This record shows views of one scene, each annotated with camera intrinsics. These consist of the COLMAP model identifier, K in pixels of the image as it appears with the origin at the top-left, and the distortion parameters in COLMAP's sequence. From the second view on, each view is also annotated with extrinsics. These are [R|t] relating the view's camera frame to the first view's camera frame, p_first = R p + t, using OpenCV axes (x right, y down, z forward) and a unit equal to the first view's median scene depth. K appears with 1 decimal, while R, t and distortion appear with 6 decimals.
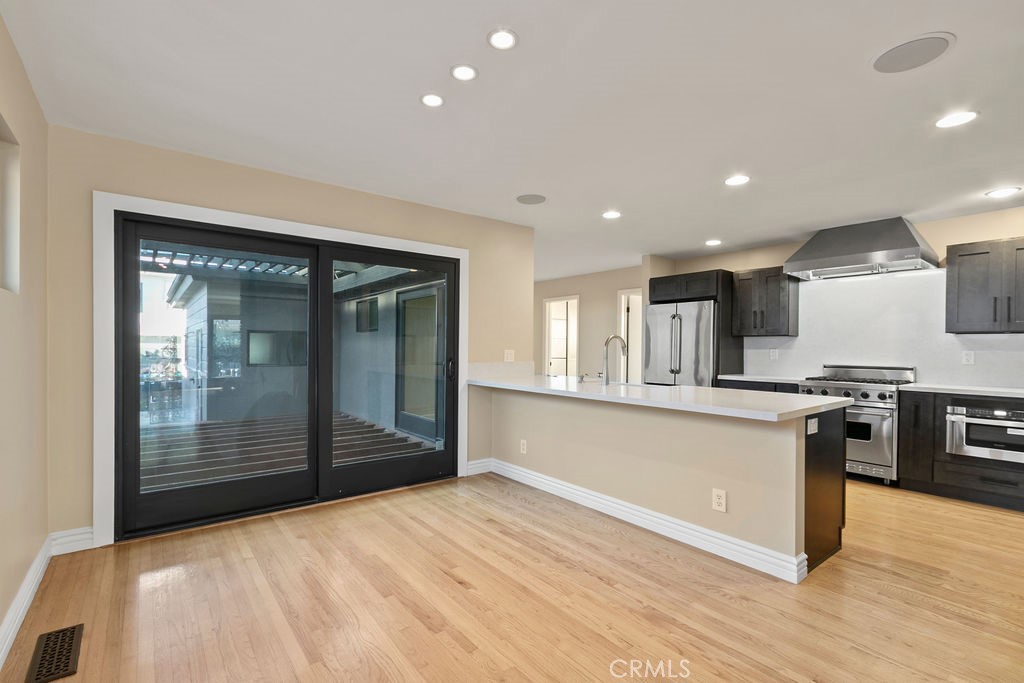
lens RADIAL K [[472.8, 0, 502.8], [0, 472.8, 352.2], [0, 0, 1]] dist [0.000851, -0.002104]
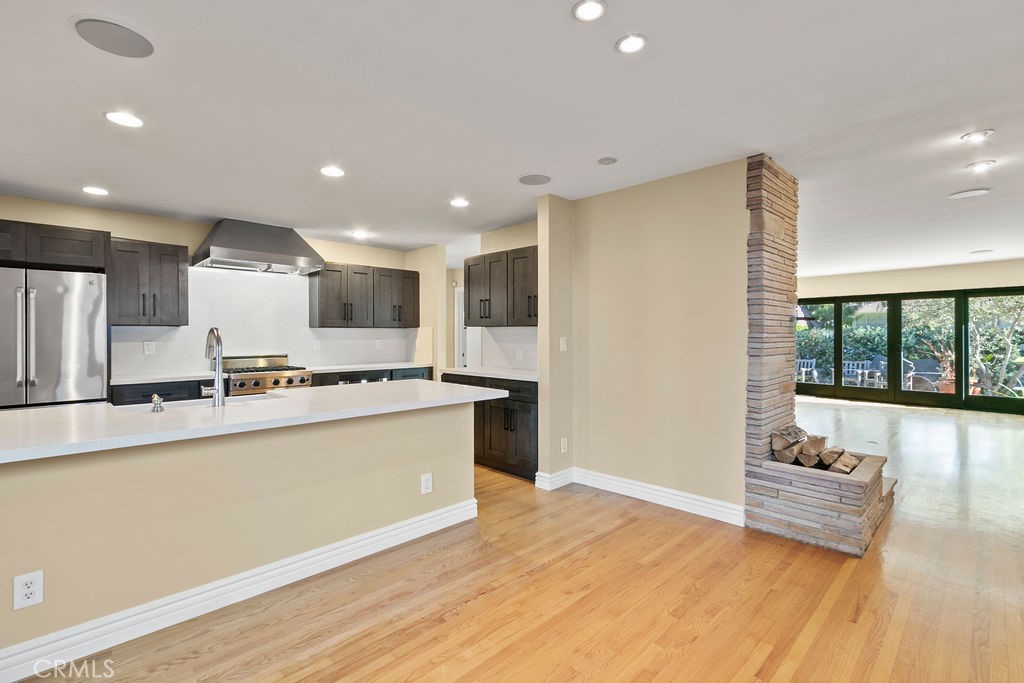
lens RADIAL K [[472.8, 0, 513.5], [0, 472.8, 335.3], [0, 0, 1]] dist [0.000851, -0.002104]
pose [[-0.149116, -0.007792, 0.988789, -0.572113], [0.007023, 0.999935, 0.008938, -0.034870], [-0.988795, 0.008277, -0.149051, 0.840222]]
